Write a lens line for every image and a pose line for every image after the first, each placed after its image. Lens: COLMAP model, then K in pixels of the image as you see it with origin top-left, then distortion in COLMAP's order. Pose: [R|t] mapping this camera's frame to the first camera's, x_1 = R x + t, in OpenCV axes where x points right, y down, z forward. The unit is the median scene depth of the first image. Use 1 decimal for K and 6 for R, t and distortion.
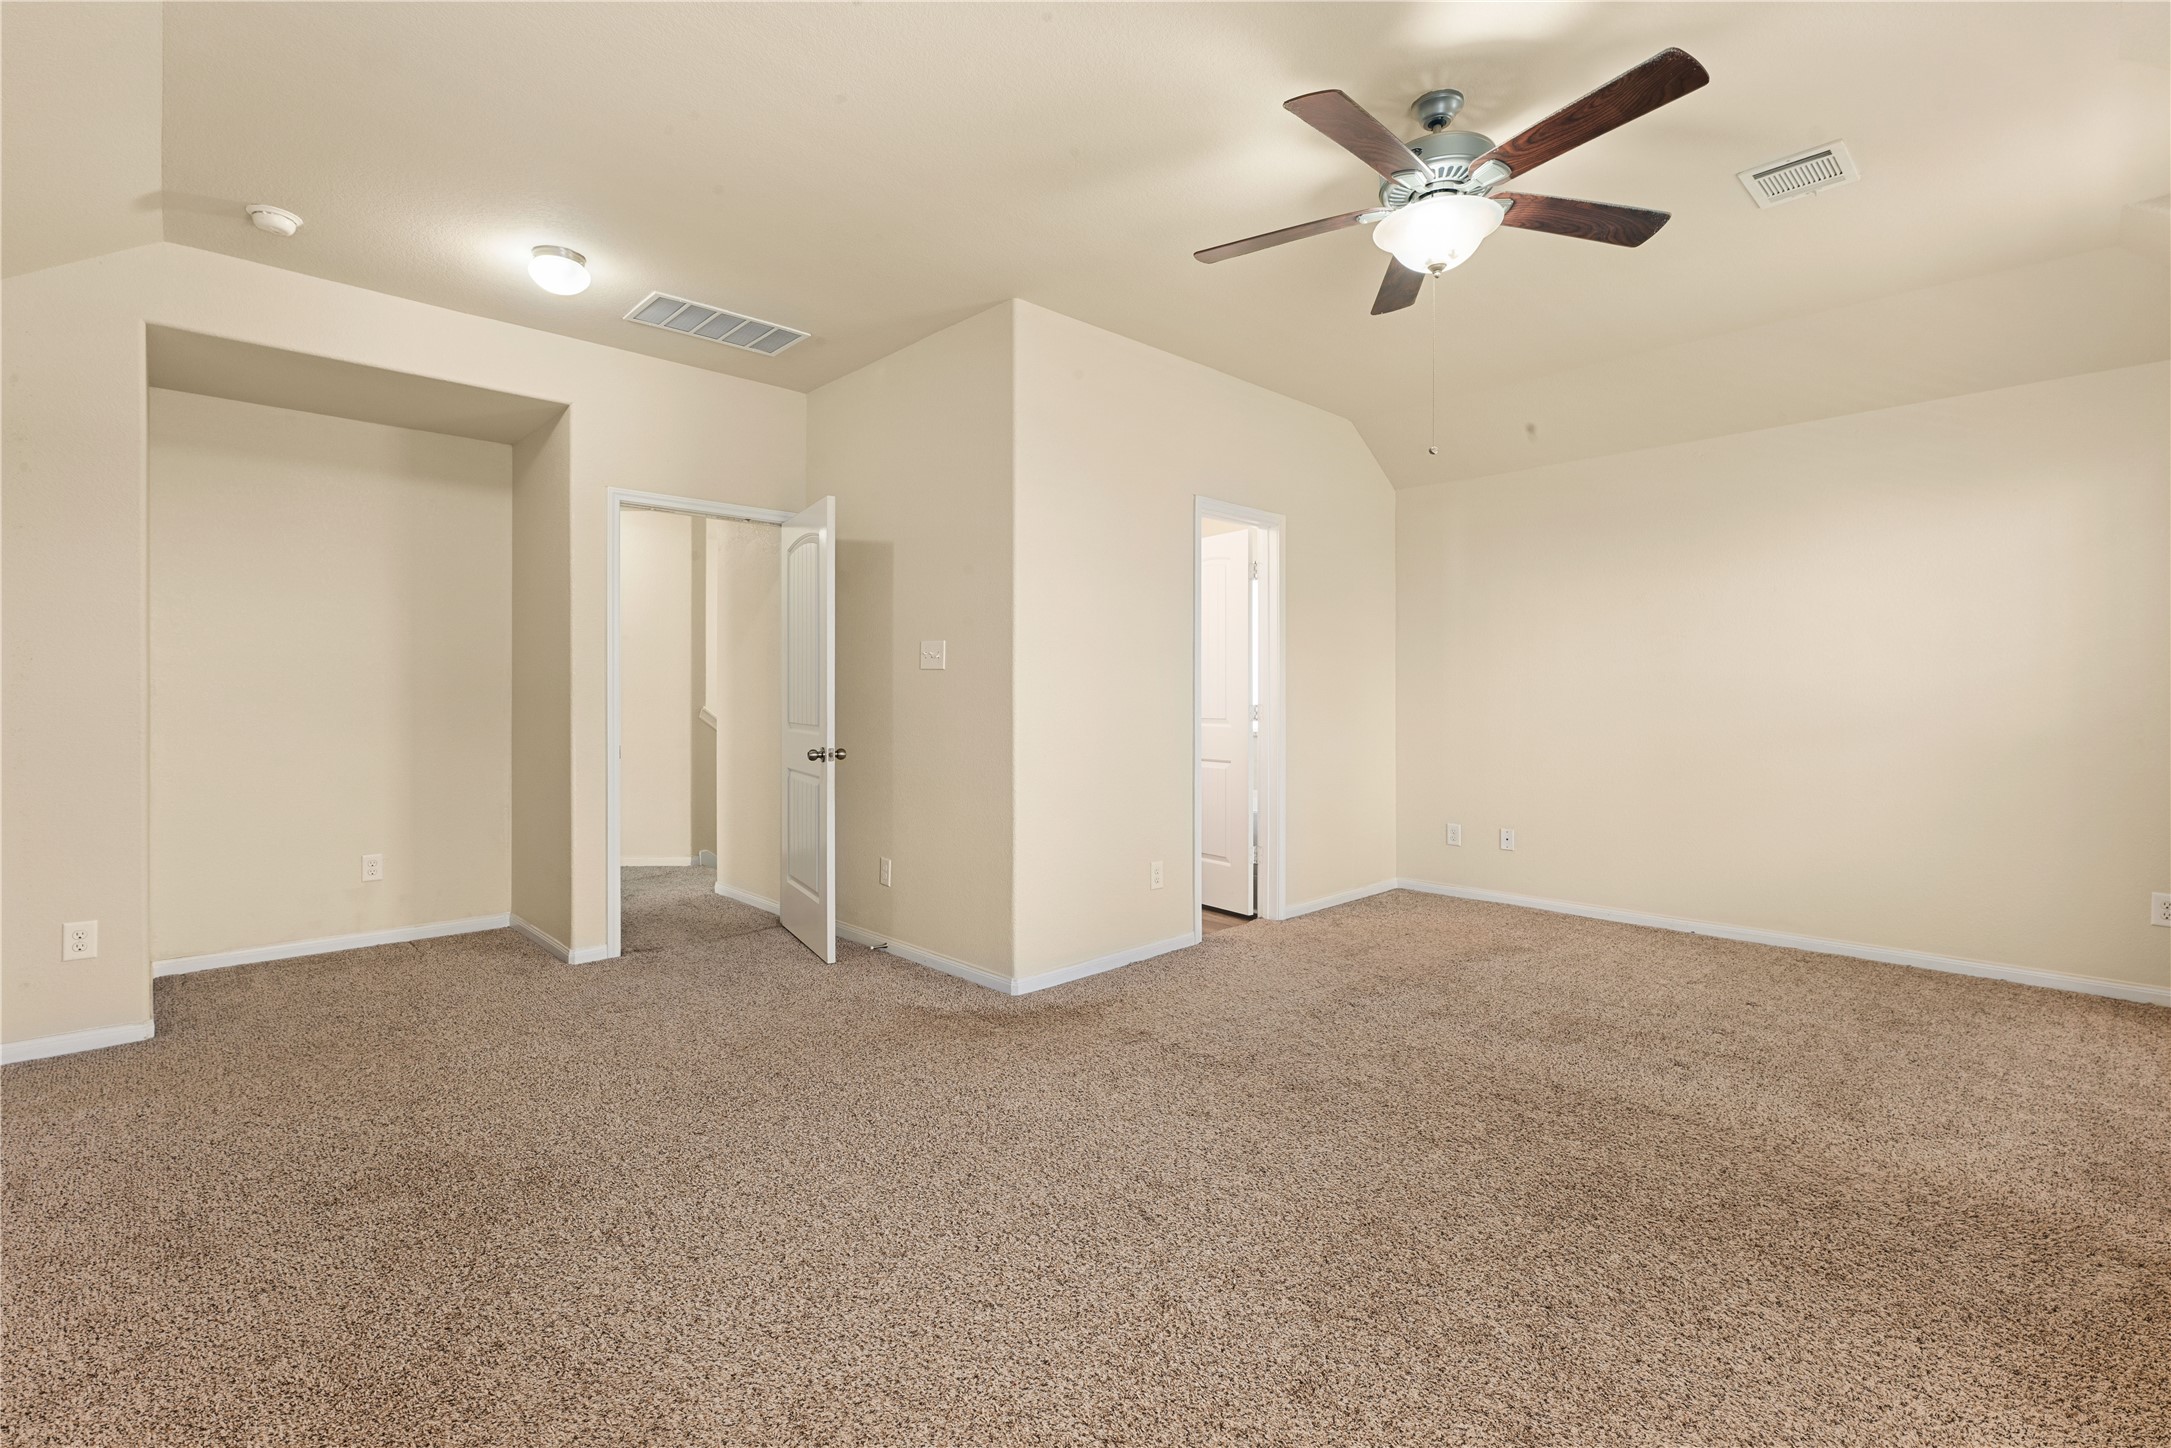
lens RADIAL K [[966.8, 0, 1085.5], [0, 966.8, 724.0], [0, 0, 1]] dist [-0.000686, -0.000890]
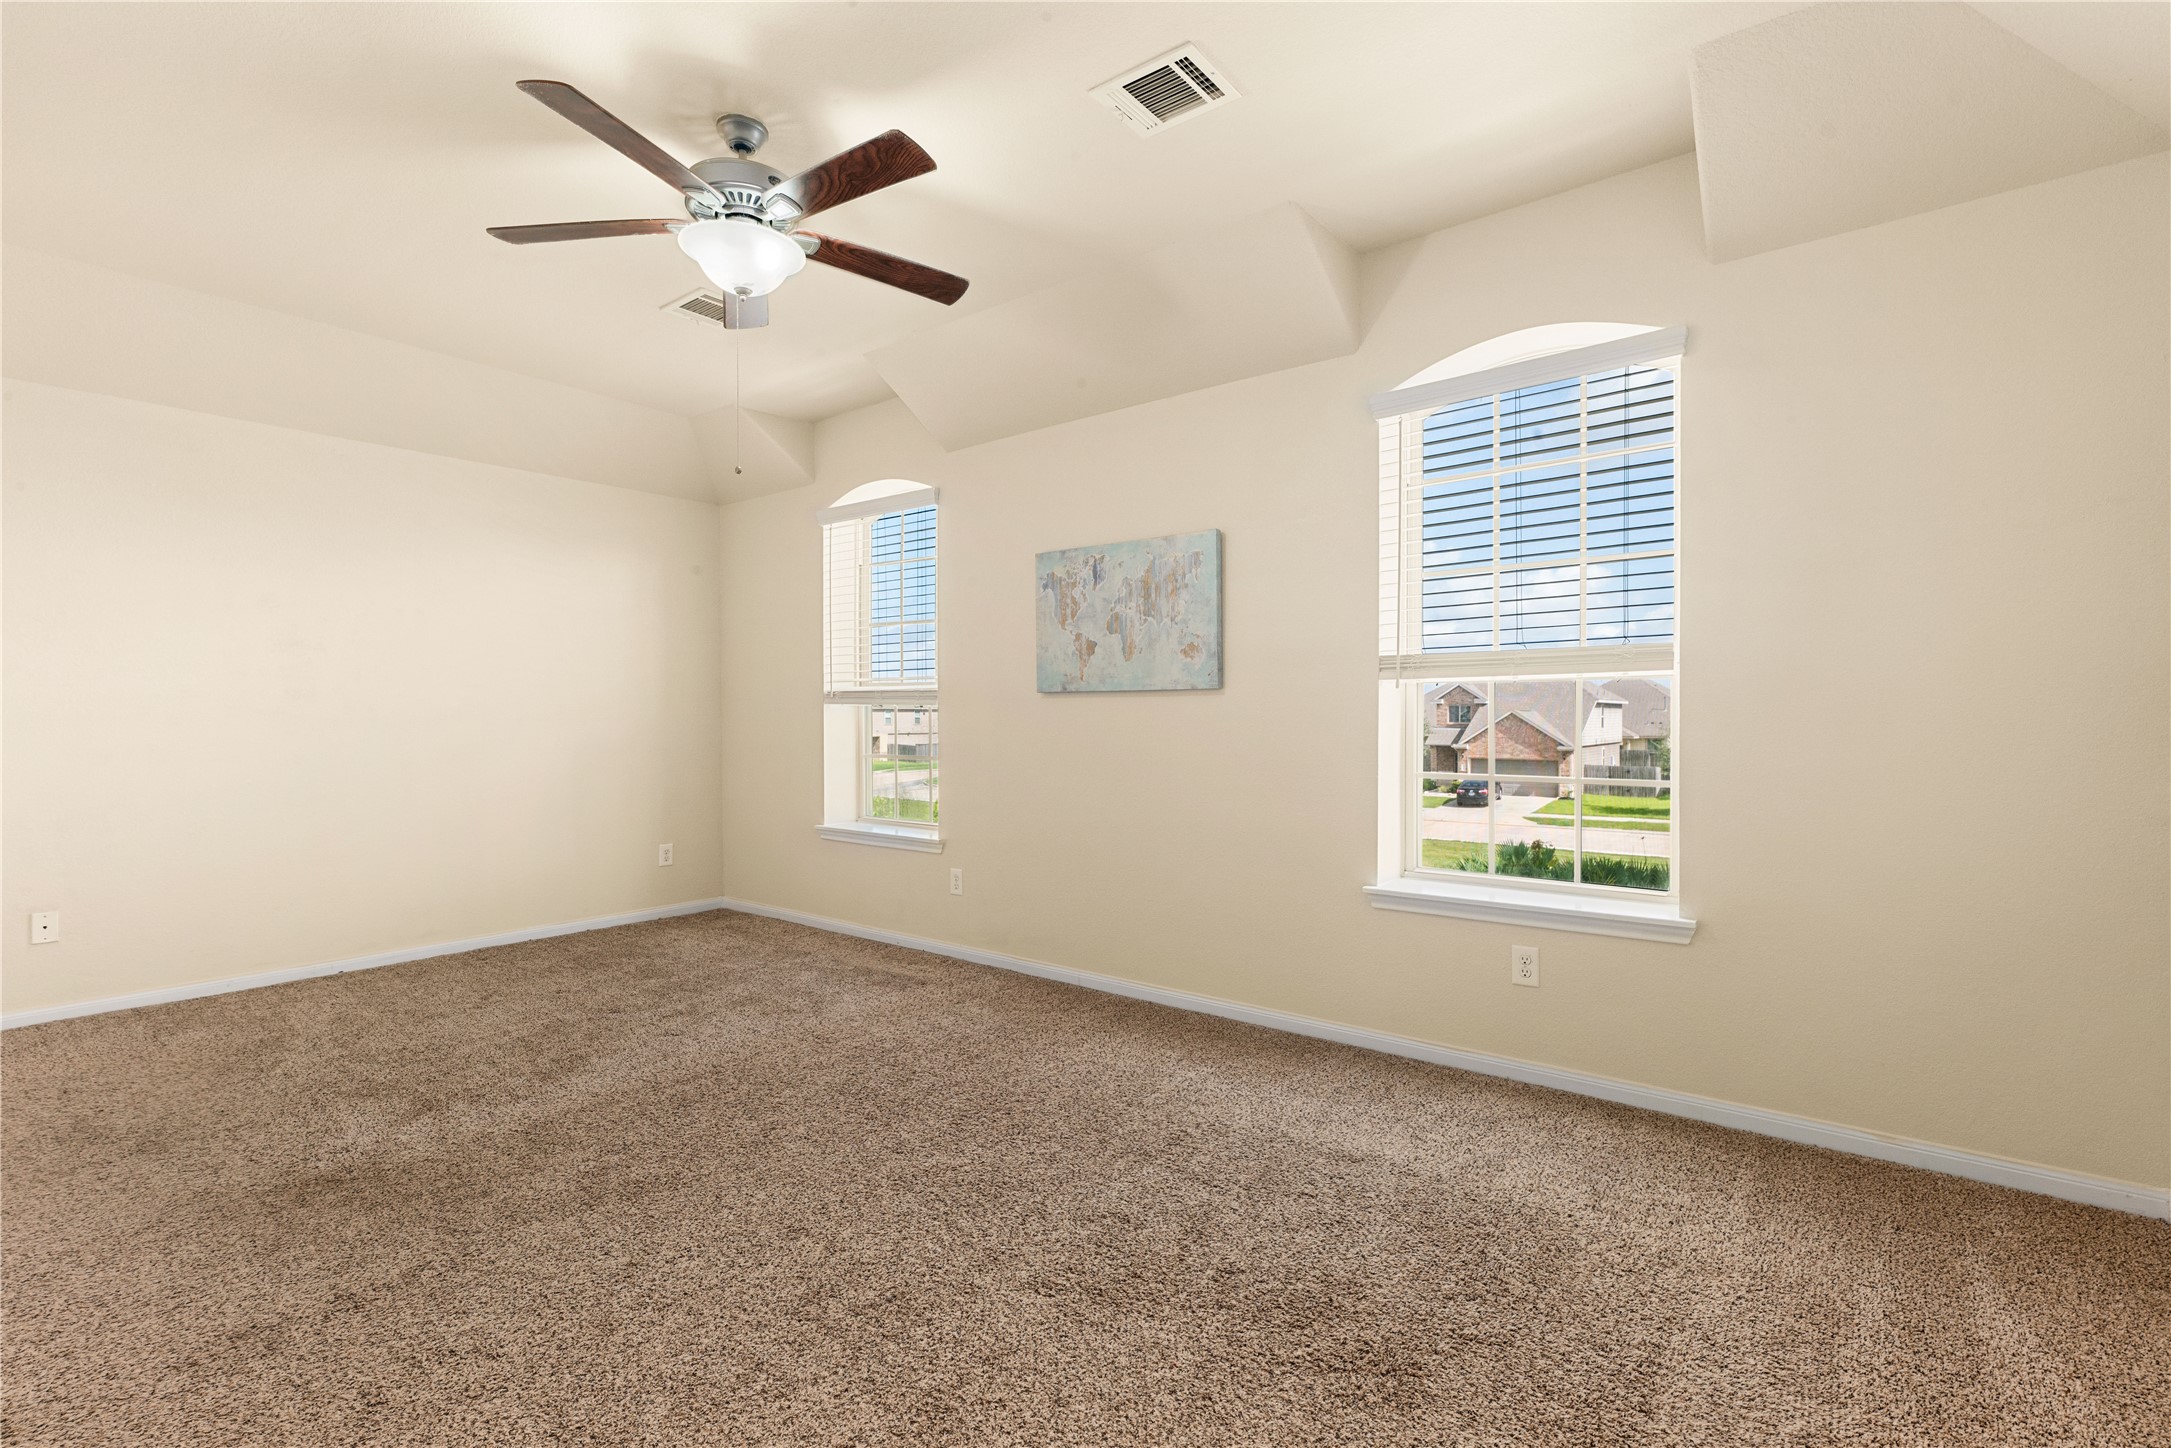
lens RADIAL K [[966.8, 0, 1085.5], [0, 966.8, 724.0], [0, 0, 1]] dist [-0.000686, -0.000890]
pose [[-0.131371, -0.006499, 0.991312, -0.704001], [0.031283, 0.999453, 0.010698, -0.011183], [-0.990840, 0.032416, -0.131096, 0.795217]]
